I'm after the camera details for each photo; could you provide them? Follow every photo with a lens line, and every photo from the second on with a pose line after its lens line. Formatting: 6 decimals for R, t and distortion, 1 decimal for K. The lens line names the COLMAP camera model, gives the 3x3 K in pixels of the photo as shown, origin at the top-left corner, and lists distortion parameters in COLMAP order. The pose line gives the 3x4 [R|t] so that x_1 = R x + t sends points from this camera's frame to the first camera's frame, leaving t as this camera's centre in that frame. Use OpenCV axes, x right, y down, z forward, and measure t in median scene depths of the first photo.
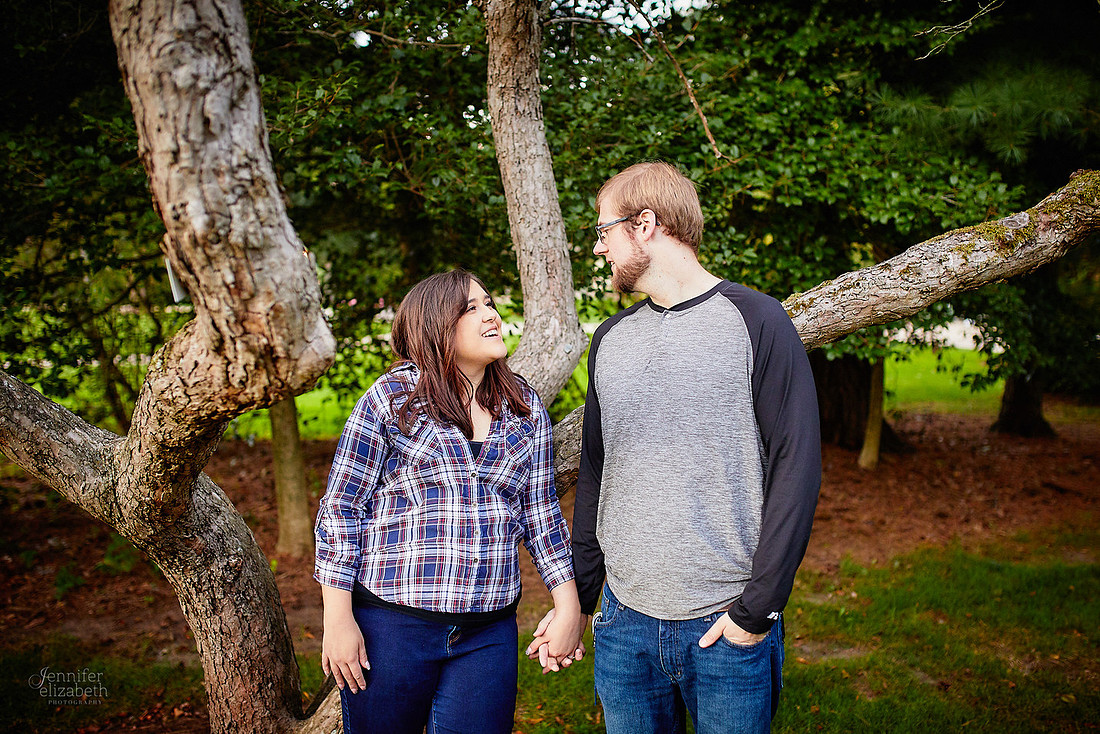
lens RADIAL K [[1150.2, 0, 565.0], [0, 1150.2, 365.6], [0, 0, 1]] dist [-0.002910, 0.006959]
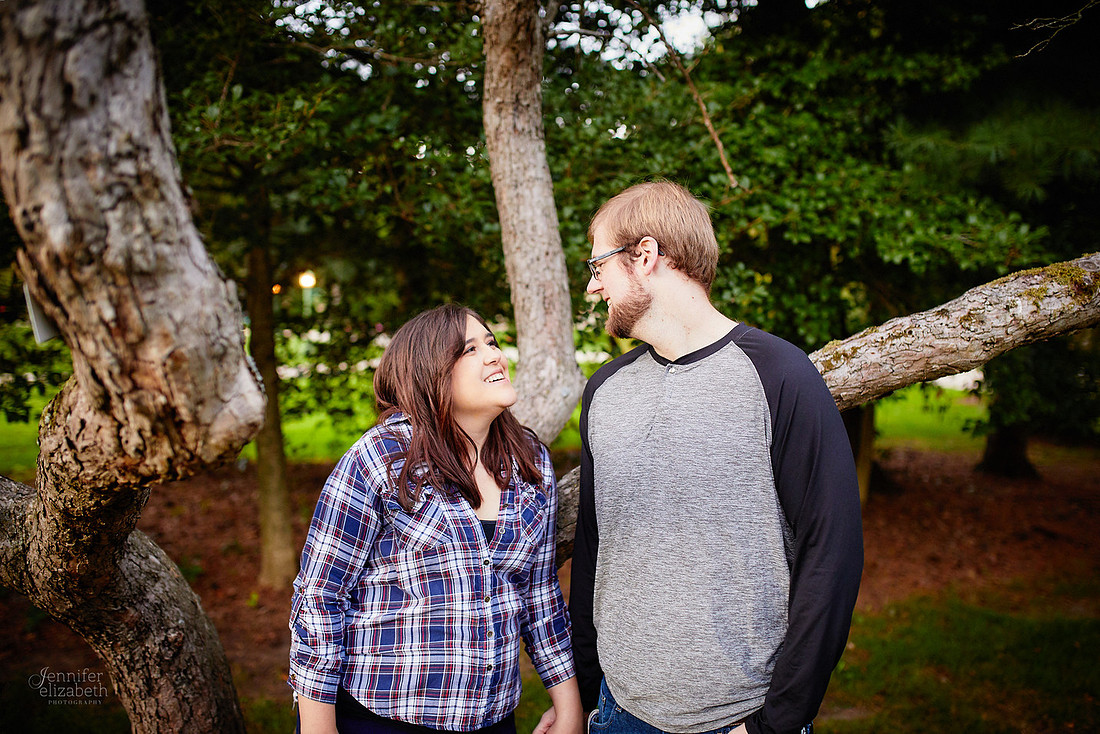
lens RADIAL K [[1130.8, 0, 549.0], [0, 1130.8, 385.7], [0, 0, 1]] dist [-0.000830, 0.014991]
pose [[0.999665, 0.024943, -0.006879, -0.004070], [-0.025004, 0.999648, -0.008900, -0.011644], [0.006655, 0.009069, 0.999937, 0.109314]]
